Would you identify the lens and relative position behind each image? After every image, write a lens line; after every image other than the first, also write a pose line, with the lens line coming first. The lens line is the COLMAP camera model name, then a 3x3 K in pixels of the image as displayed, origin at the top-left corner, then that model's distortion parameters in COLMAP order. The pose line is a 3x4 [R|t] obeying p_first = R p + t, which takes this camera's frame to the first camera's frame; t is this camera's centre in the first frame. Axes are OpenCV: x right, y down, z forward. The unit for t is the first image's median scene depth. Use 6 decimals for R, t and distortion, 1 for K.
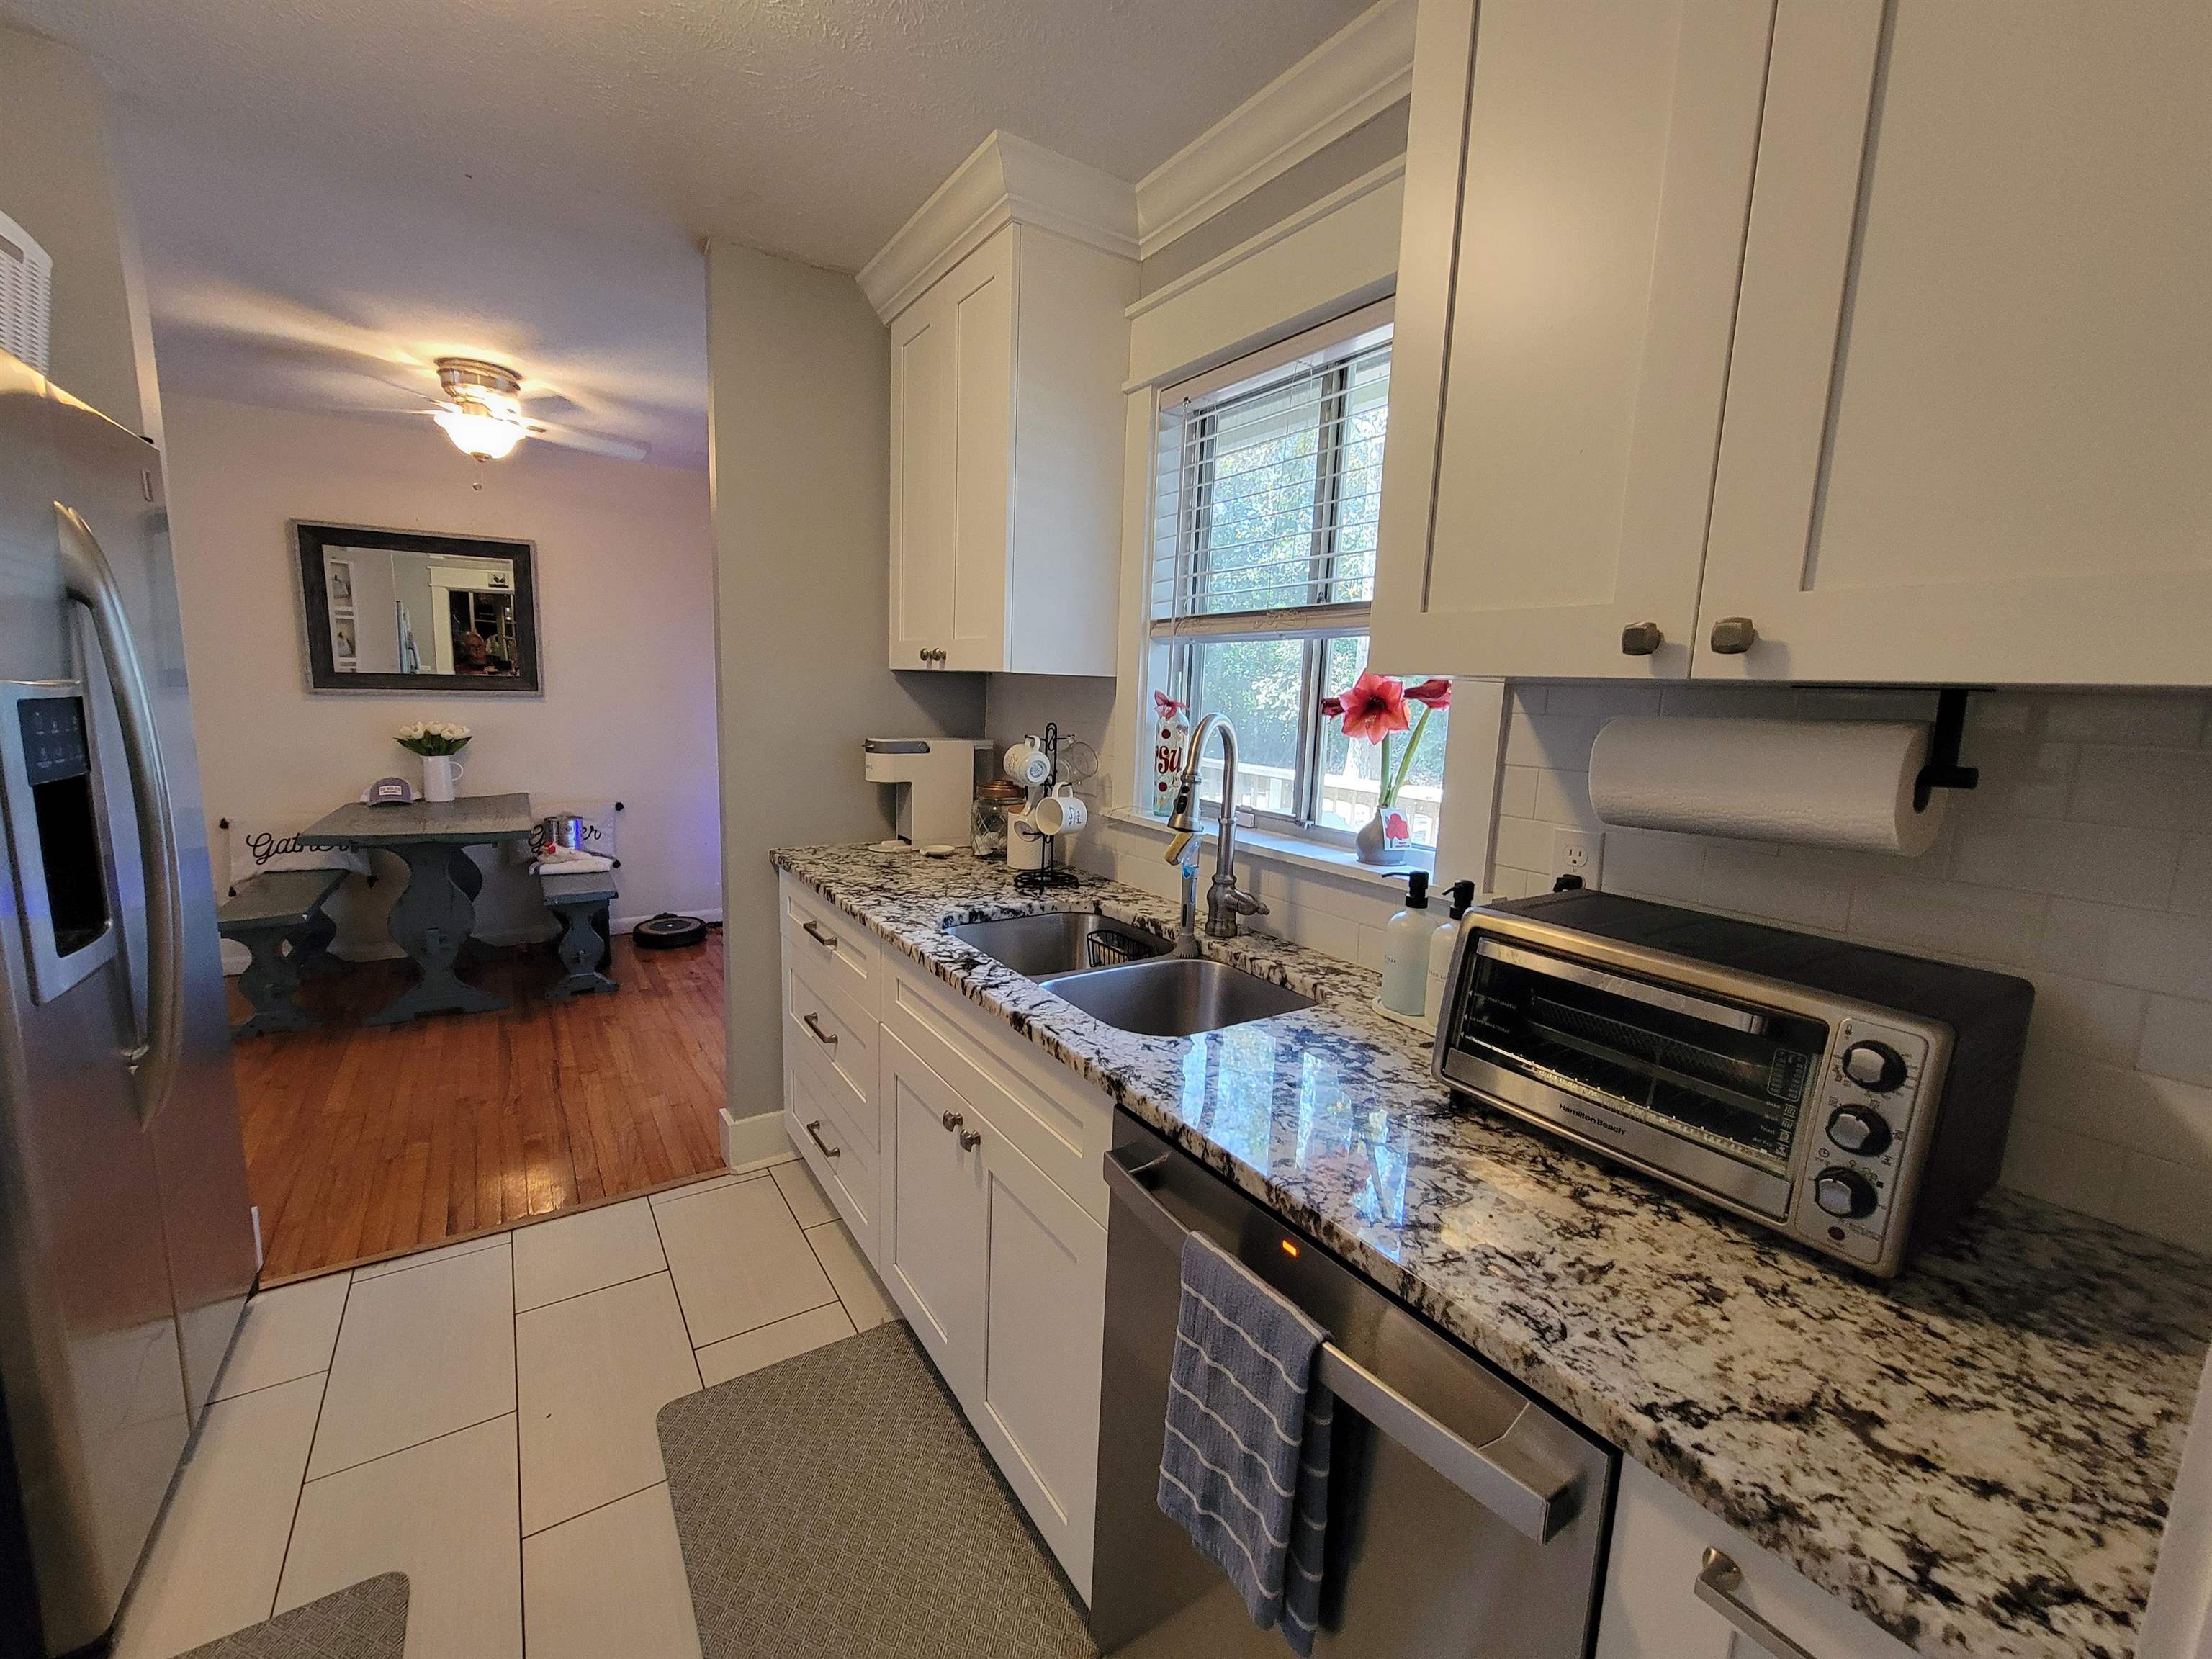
lens RADIAL K [[904.2, 0, 1093.2], [0, 904.2, 814.0], [0, 0, 1]] dist [-0.001759, -0.000014]
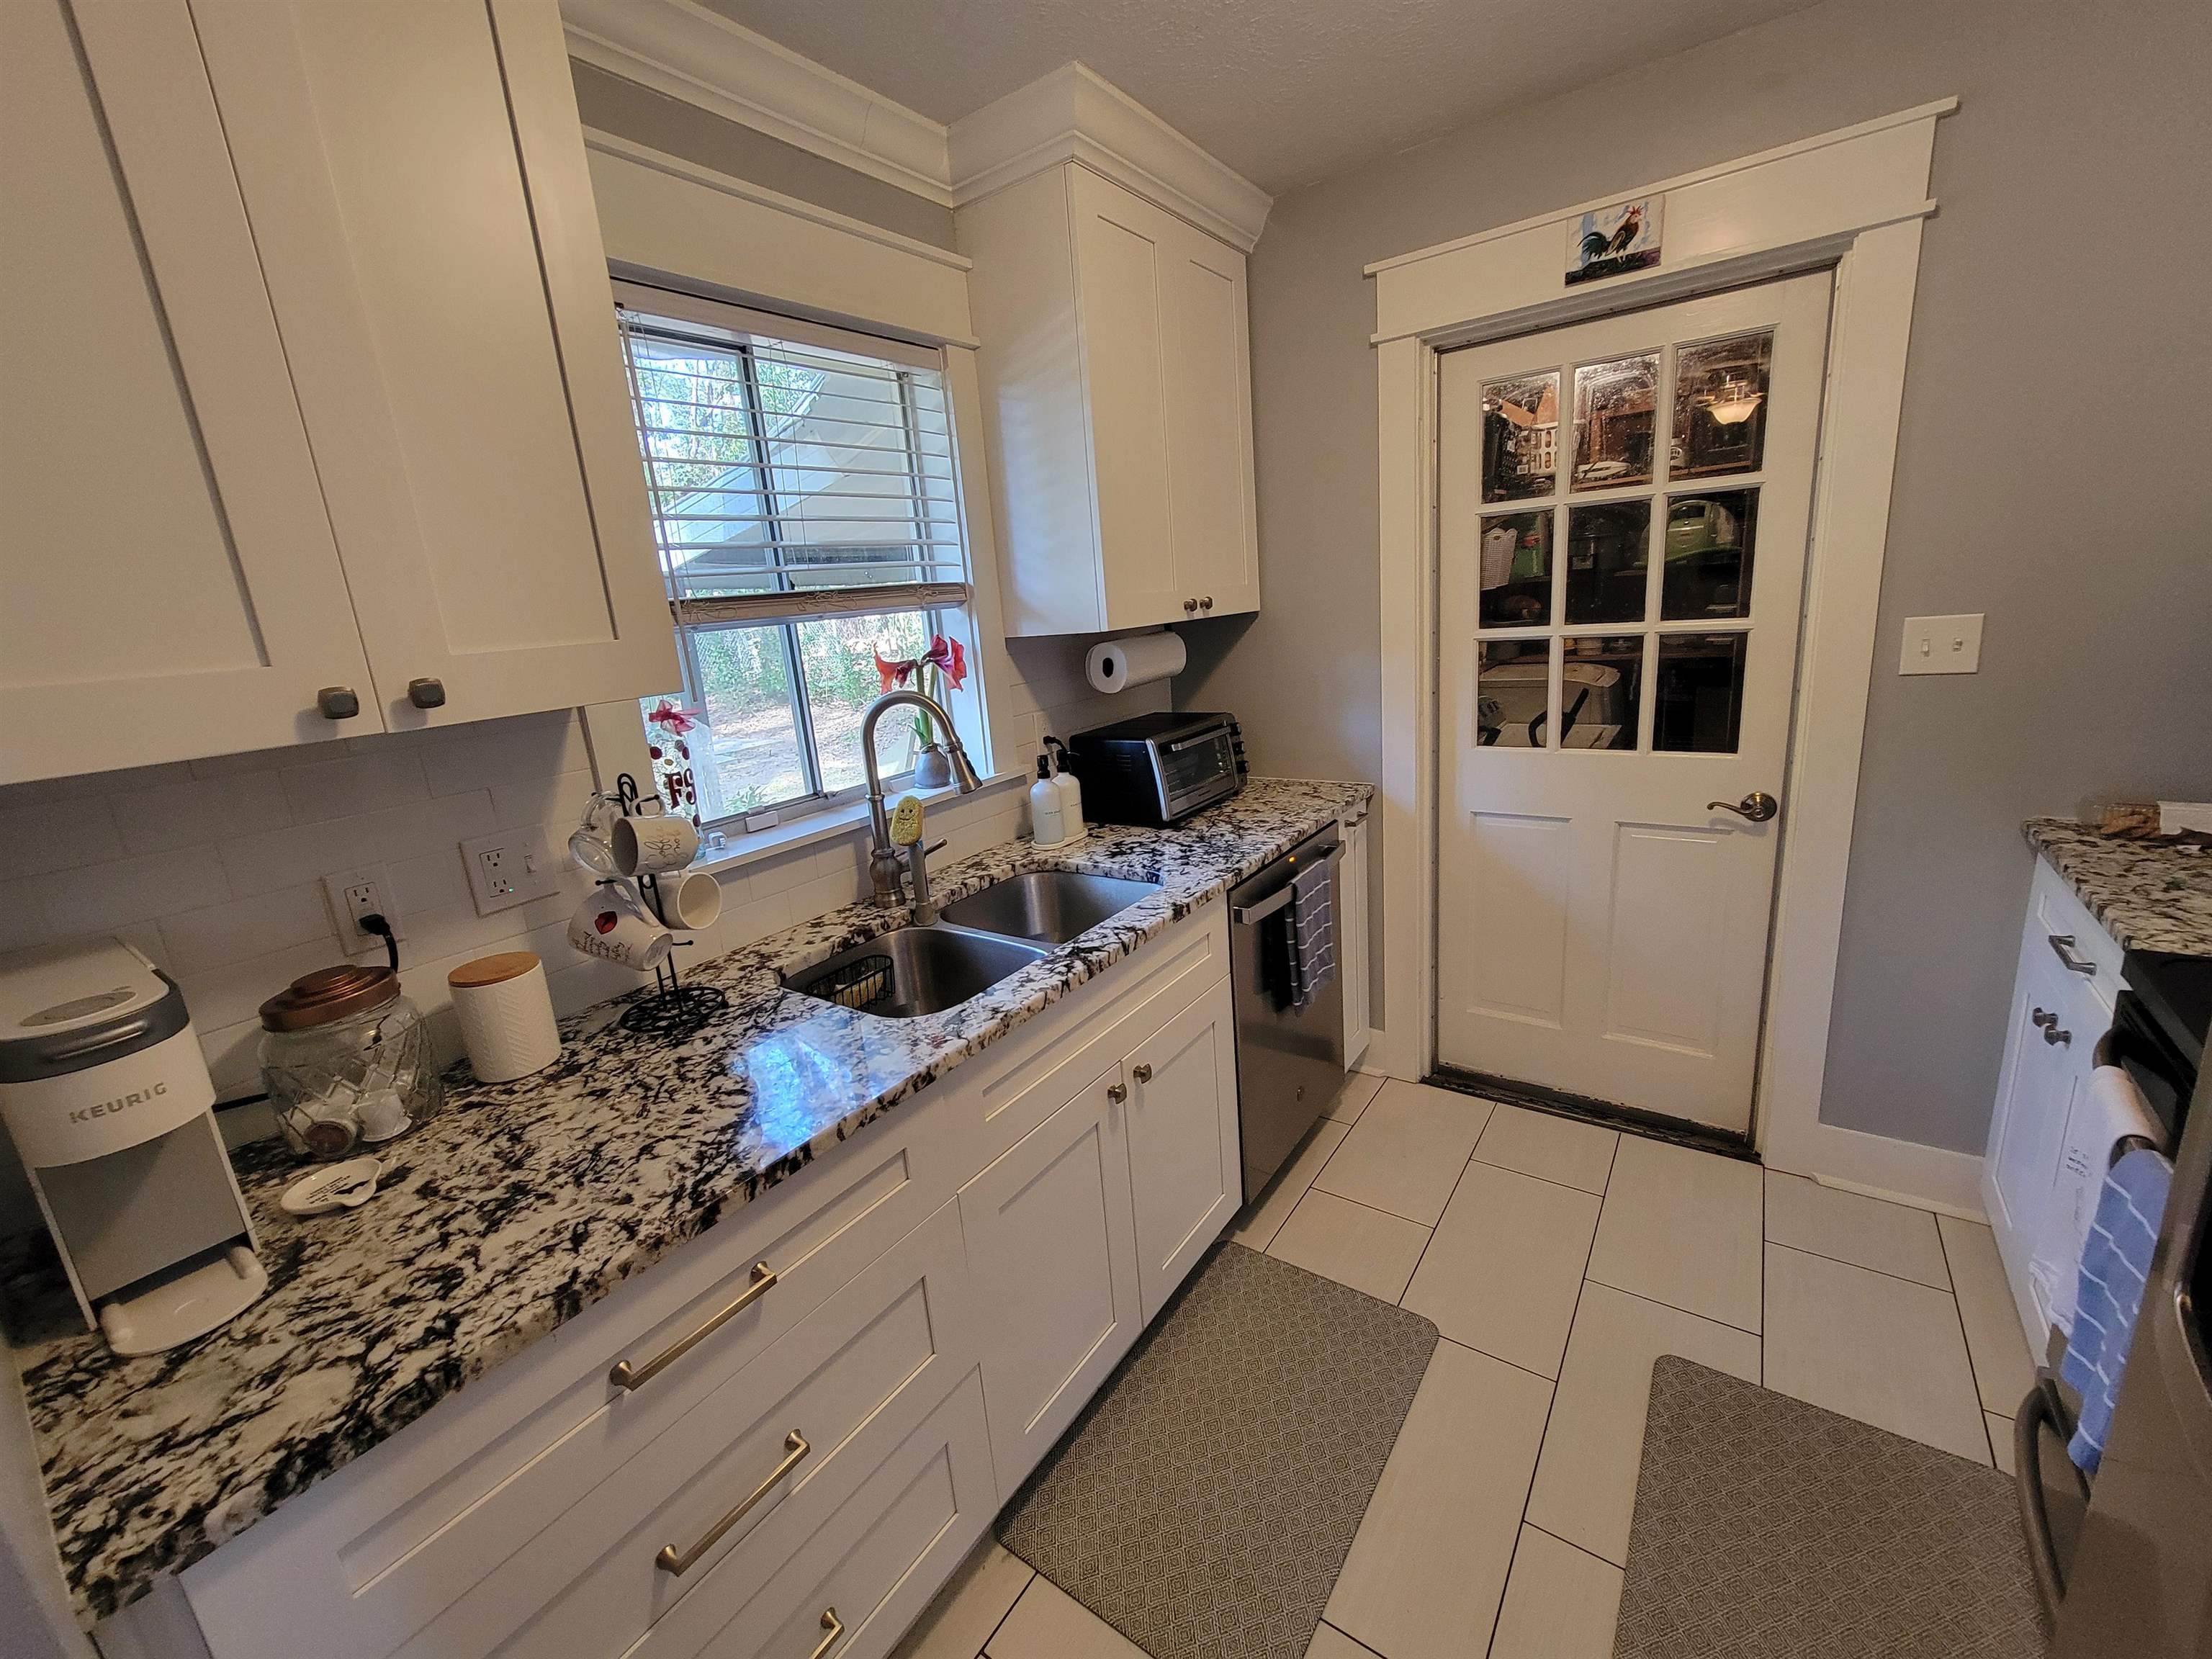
lens RADIAL K [[904.2, 0, 1093.2], [0, 904.2, 814.0], [0, 0, 1]] dist [-0.001759, -0.000014]
pose [[-0.358789, -0.223842, 0.906182, -0.455642], [0.200511, 0.929674, 0.309034, -0.126221], [-0.911628, 0.292578, -0.288674, 0.556513]]
